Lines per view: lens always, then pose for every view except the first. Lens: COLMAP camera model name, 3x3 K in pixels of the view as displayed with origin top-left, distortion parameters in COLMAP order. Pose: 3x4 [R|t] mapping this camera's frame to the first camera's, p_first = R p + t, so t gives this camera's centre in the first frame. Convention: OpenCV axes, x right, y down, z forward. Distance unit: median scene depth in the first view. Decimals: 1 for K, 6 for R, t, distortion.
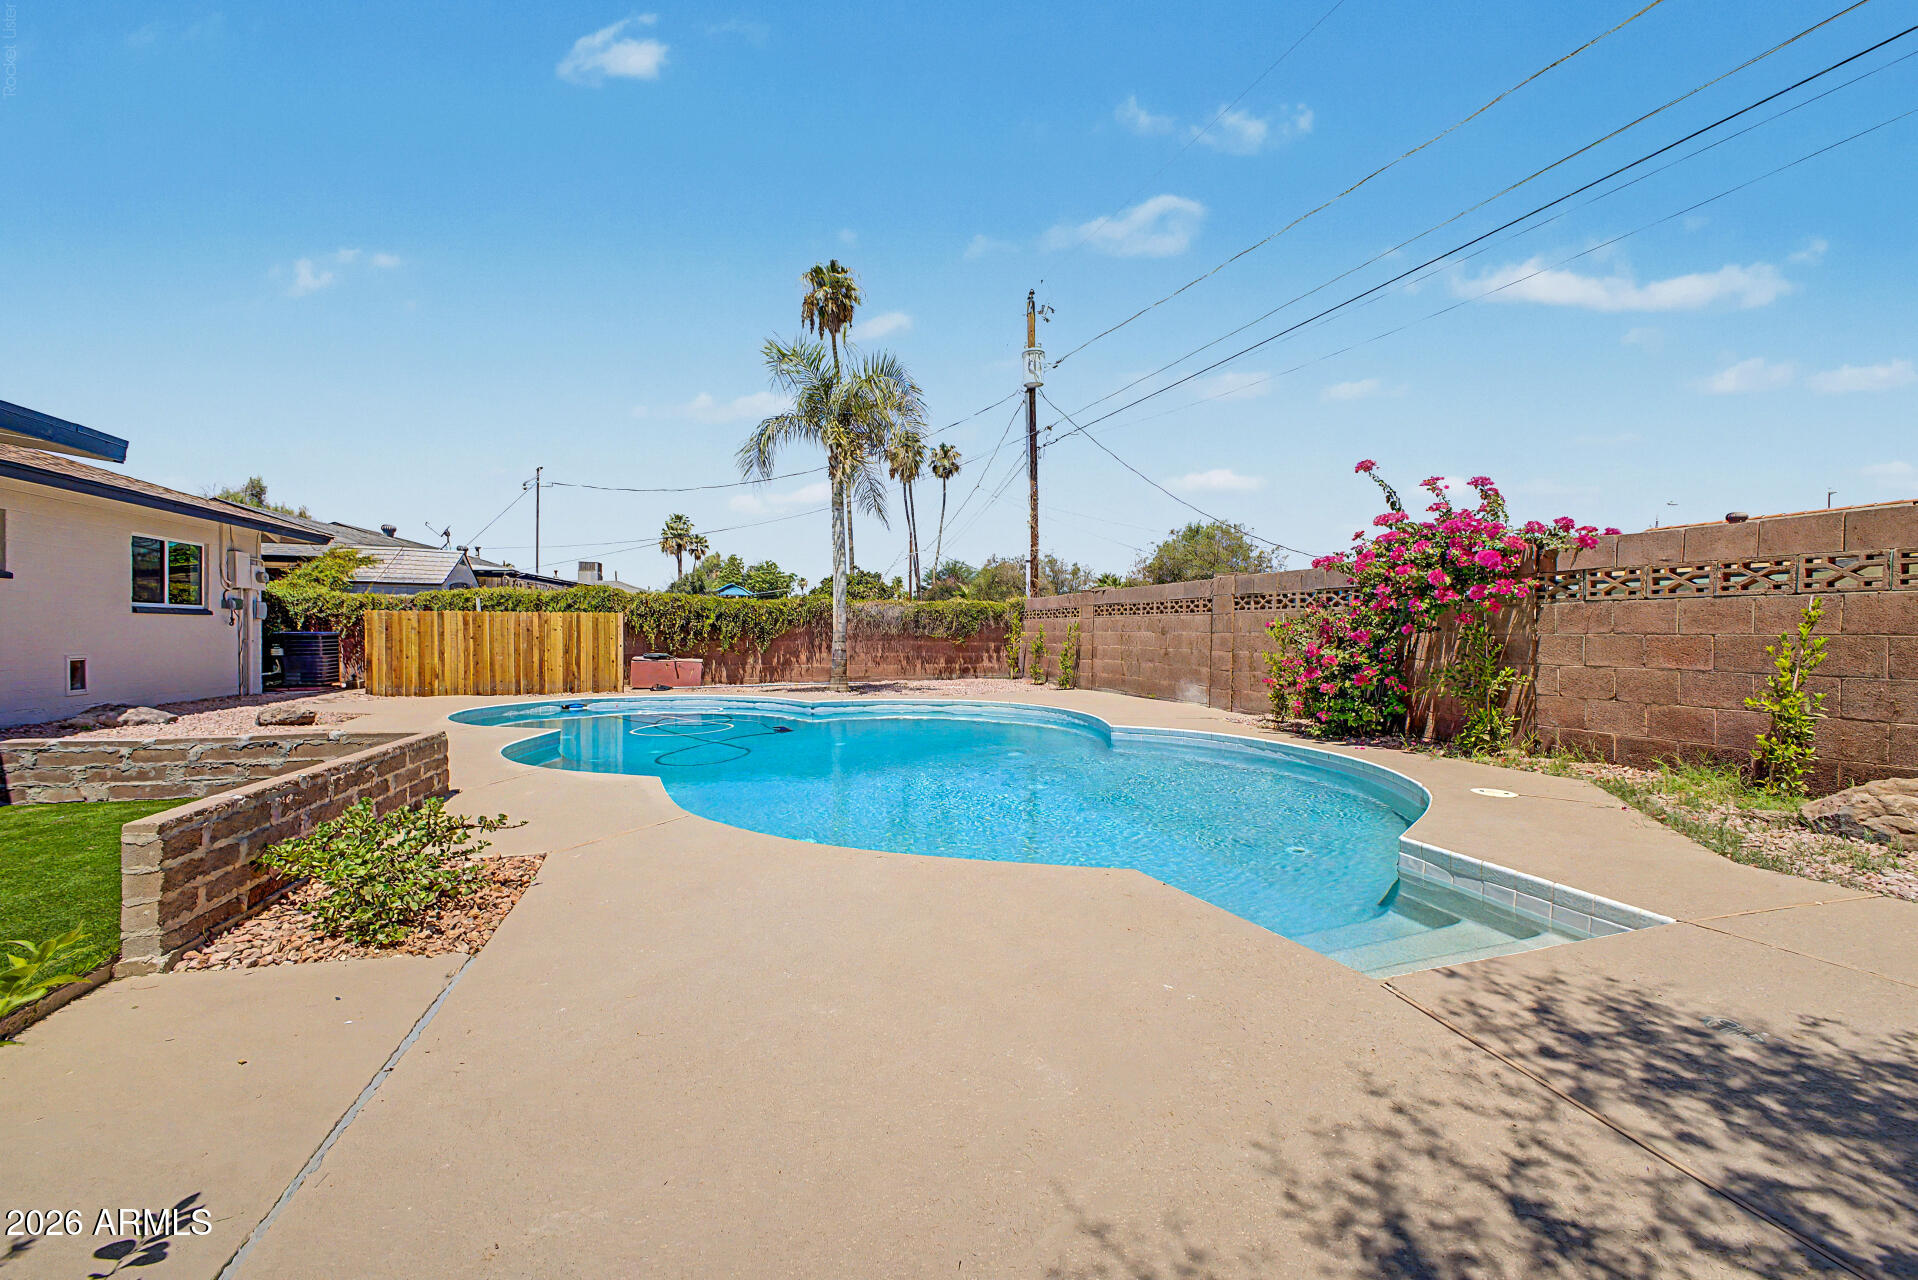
lens RADIAL K [[761.5, 0, 960.8], [0, 761.5, 650.3], [0, 0, 1]] dist [0.019156, -0.005439]
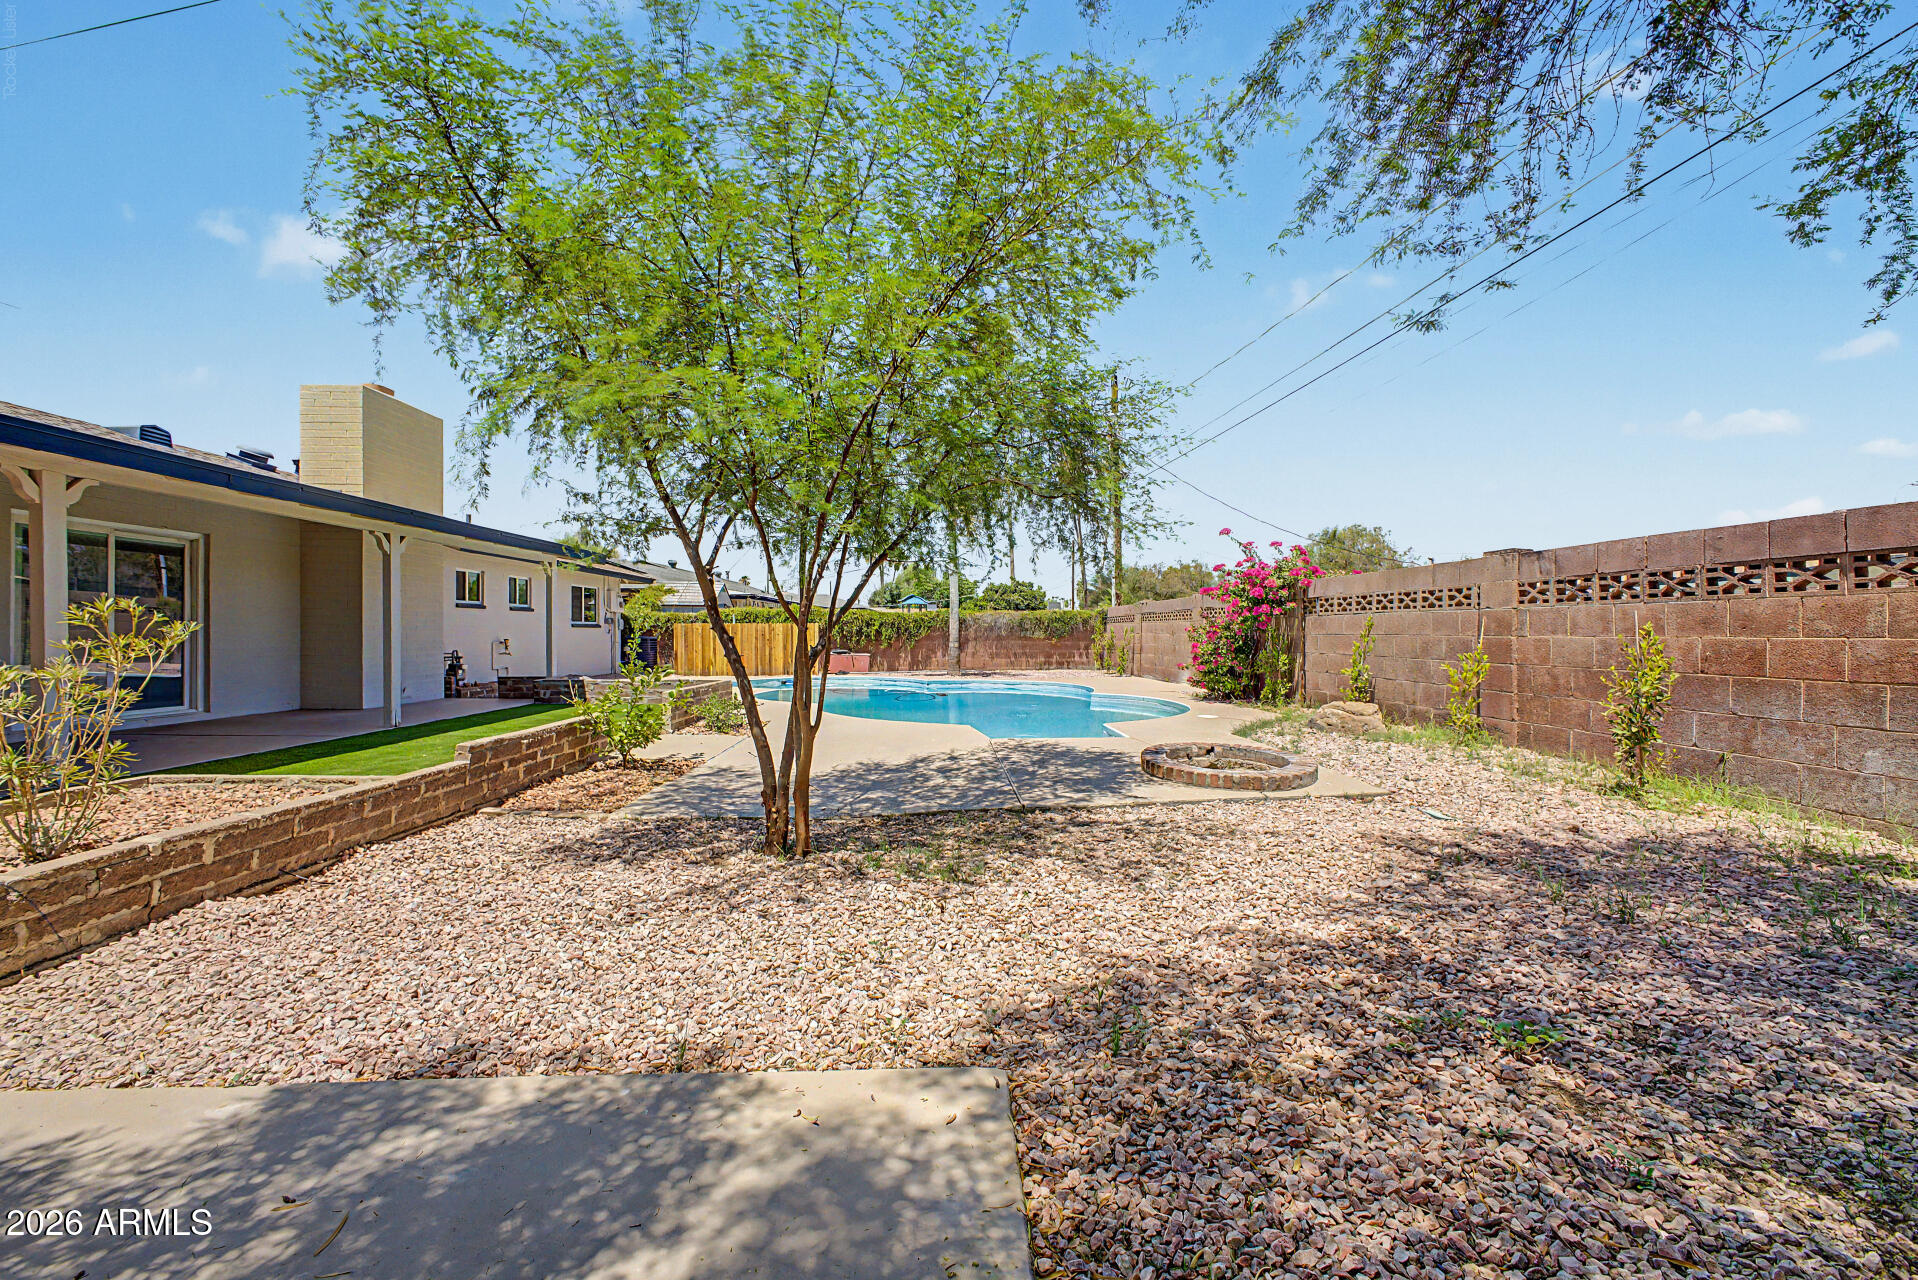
lens RADIAL K [[755.5, 0, 962.7], [0, 755.5, 643.7], [0, 0, 1]] dist [0.021147, -0.007115]
pose [[0.968146, -0.003548, -0.250362, 0.219419], [0.001238, 0.999955, -0.009382, 0.006561], [0.250384, 0.008773, 0.968107, -0.394840]]
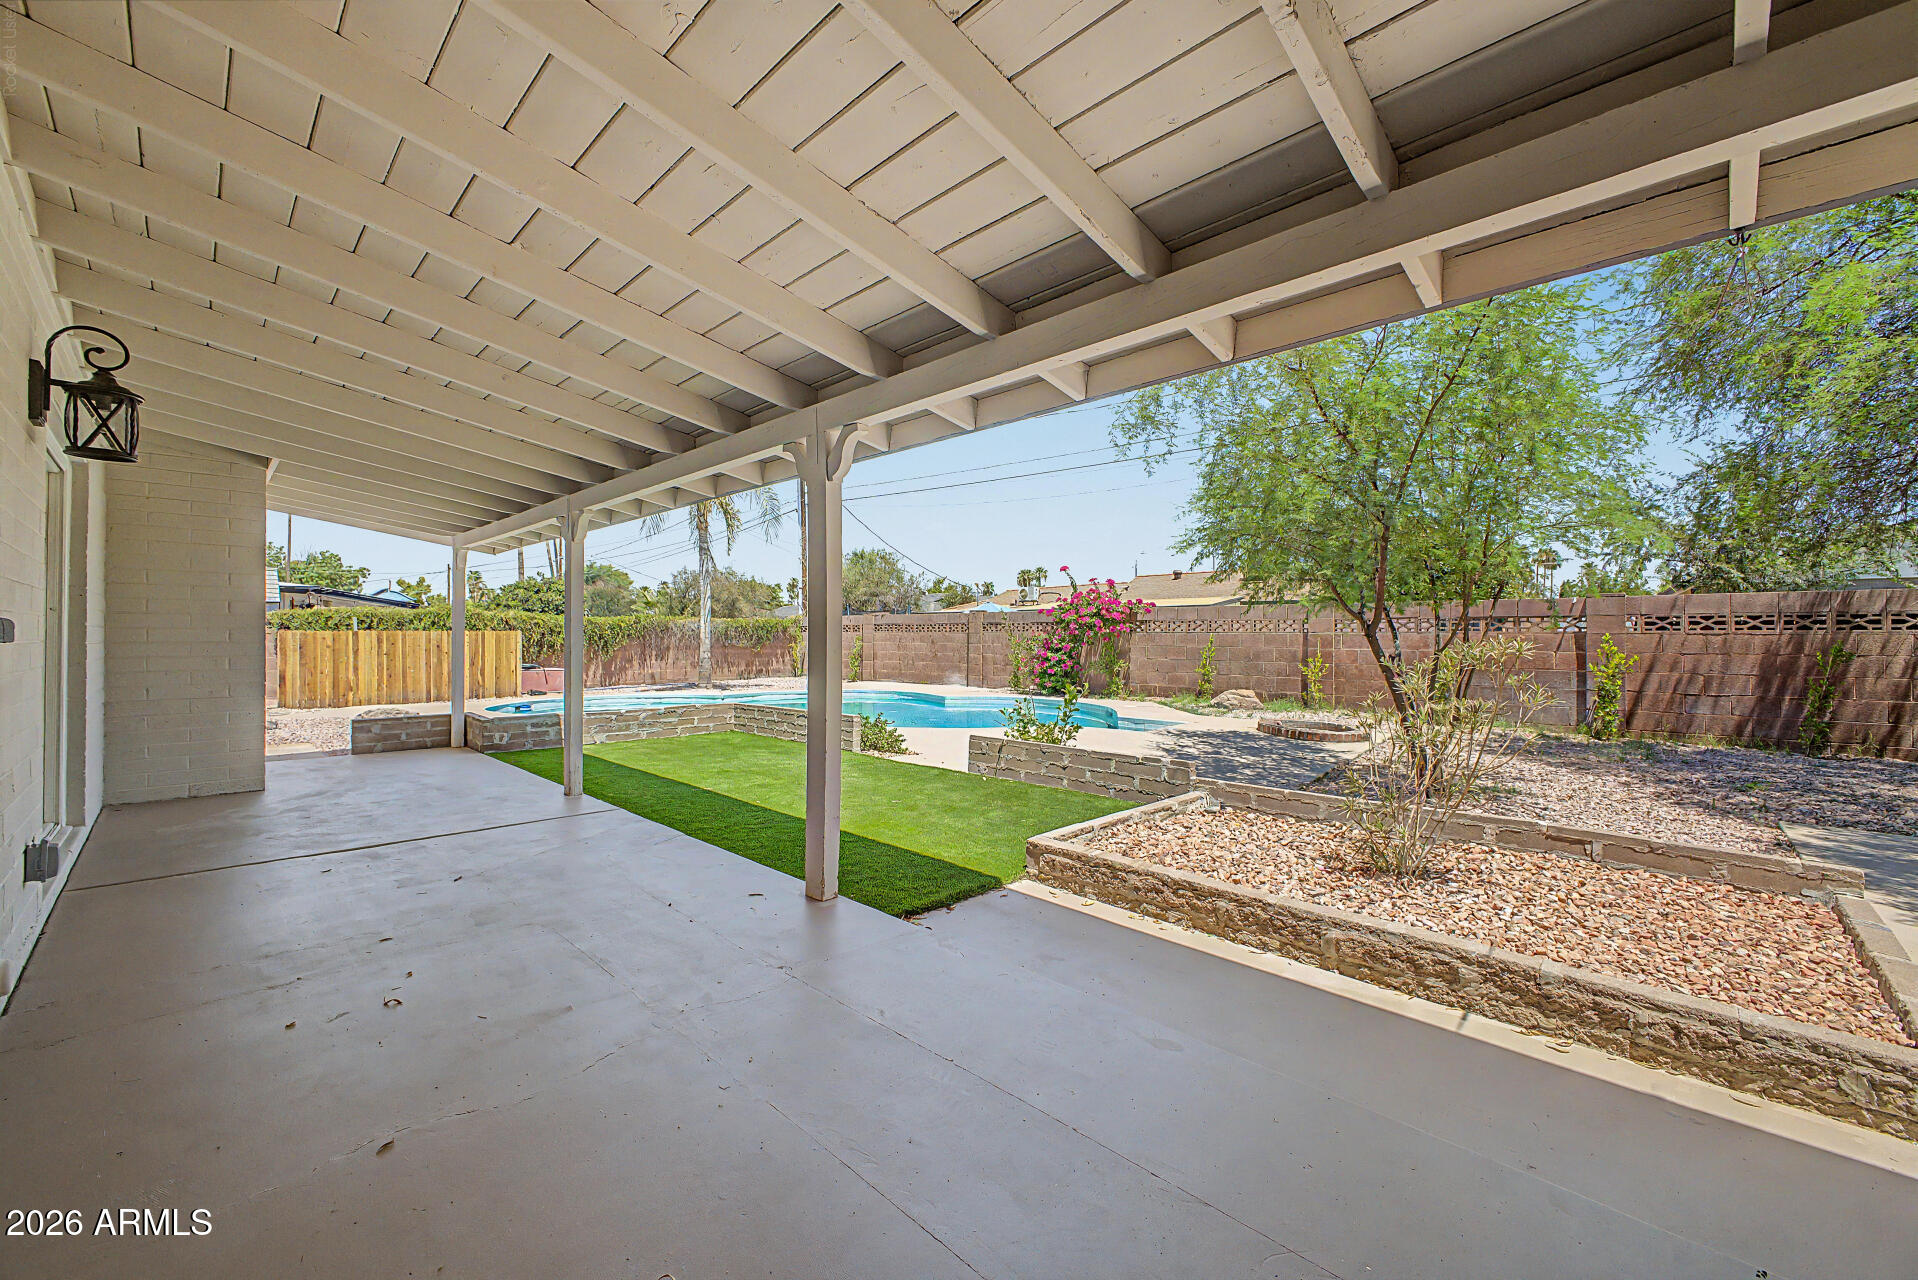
lens RADIAL K [[752.4, 0, 960.0], [0, 752.4, 633.6], [0, 0, 1]] dist [0.025057, -0.007016]
pose [[0.868977, -0.003908, 0.494837, -0.439469], [0.015319, 0.999702, -0.019007, -0.011372], [-0.494616, 0.024097, 0.868778, -0.391386]]
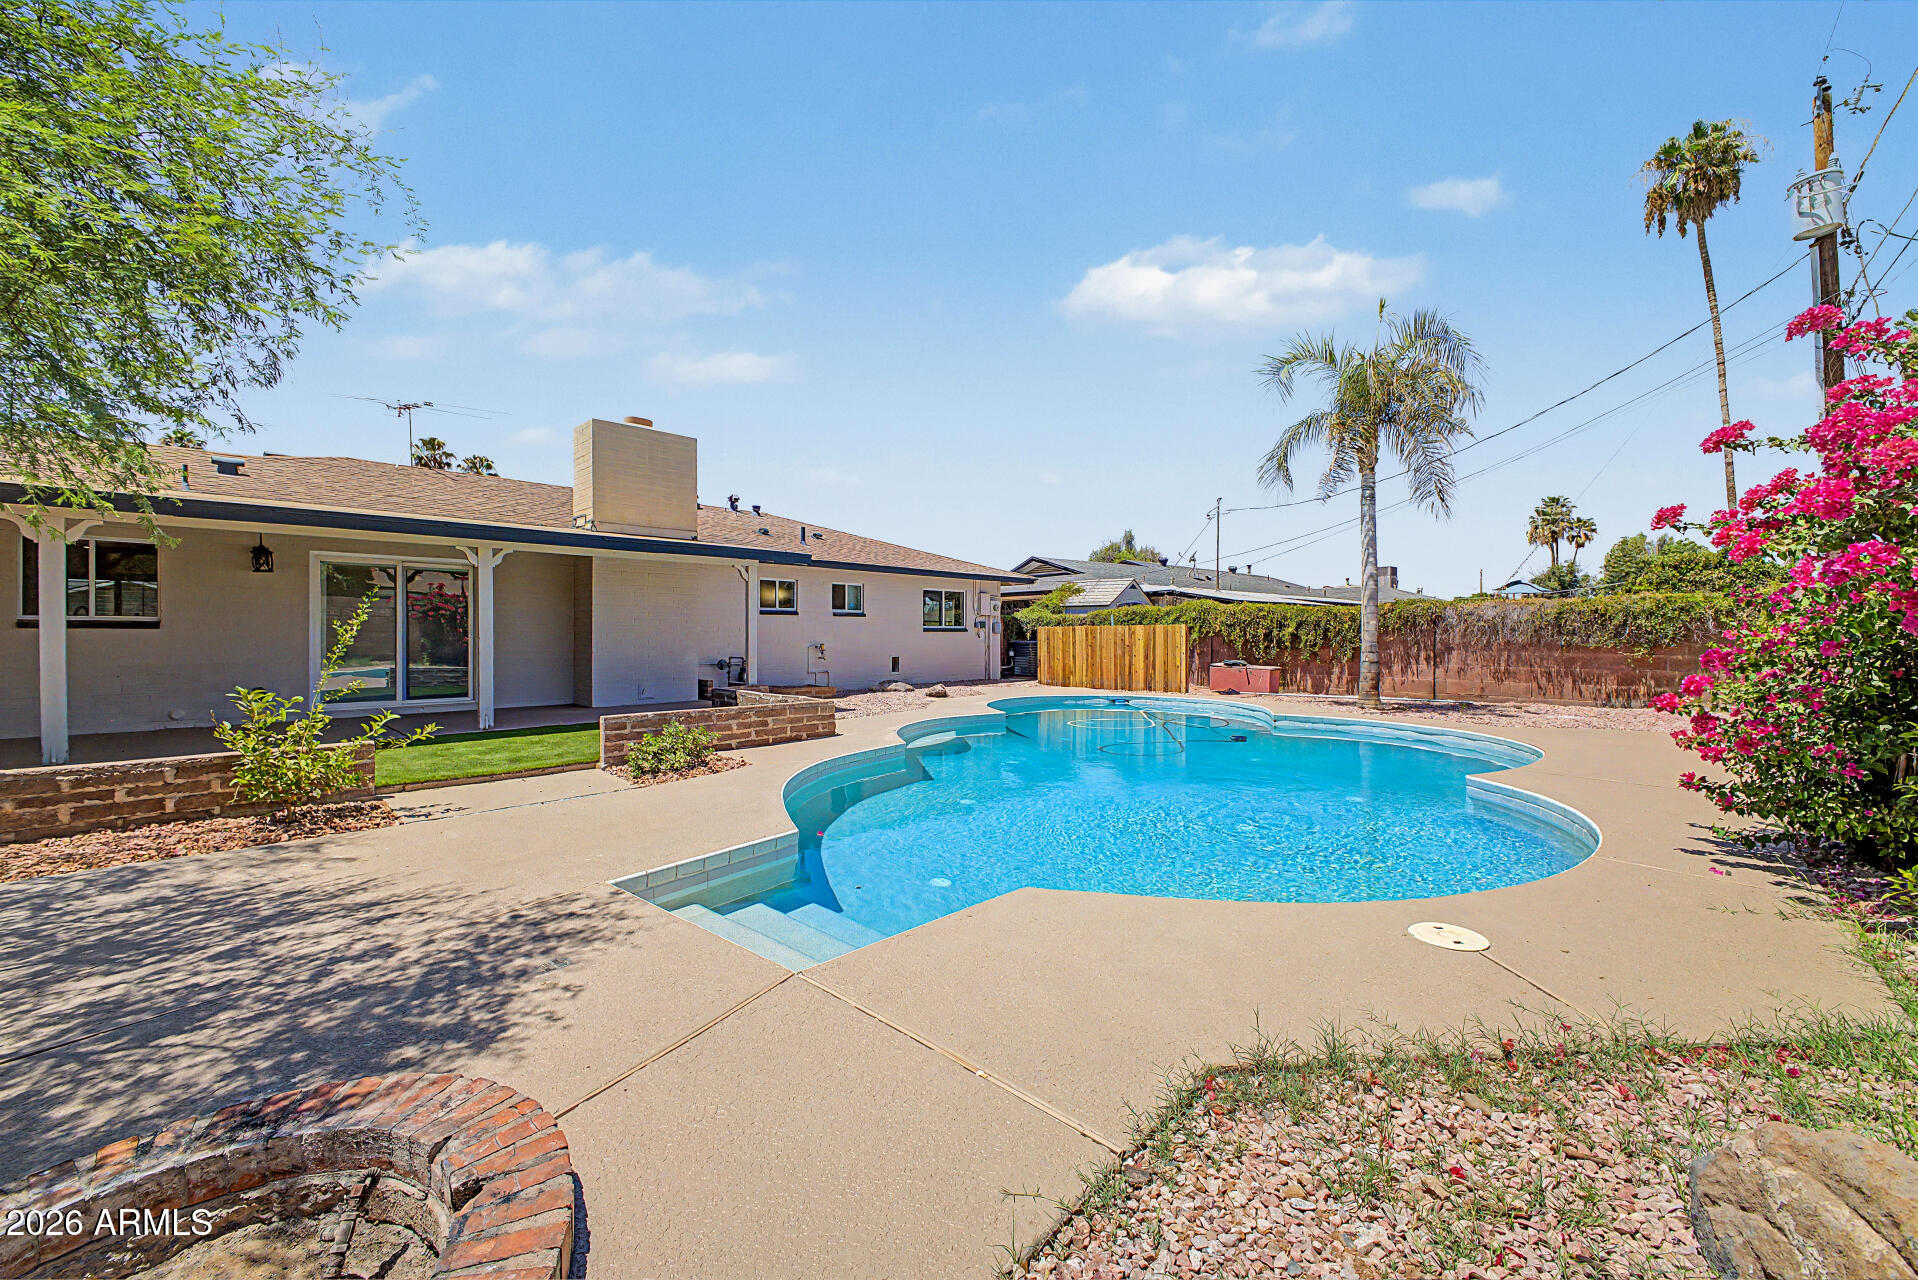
lens RADIAL K [[752.4, 0, 960.0], [0, 752.4, 633.6], [0, 0, 1]] dist [0.025057, -0.007016]
pose [[0.483768, -0.007227, -0.875167, 0.396696], [-0.015462, 0.999739, -0.016802, -0.011256], [0.875060, 0.021660, 0.483530, 0.153143]]
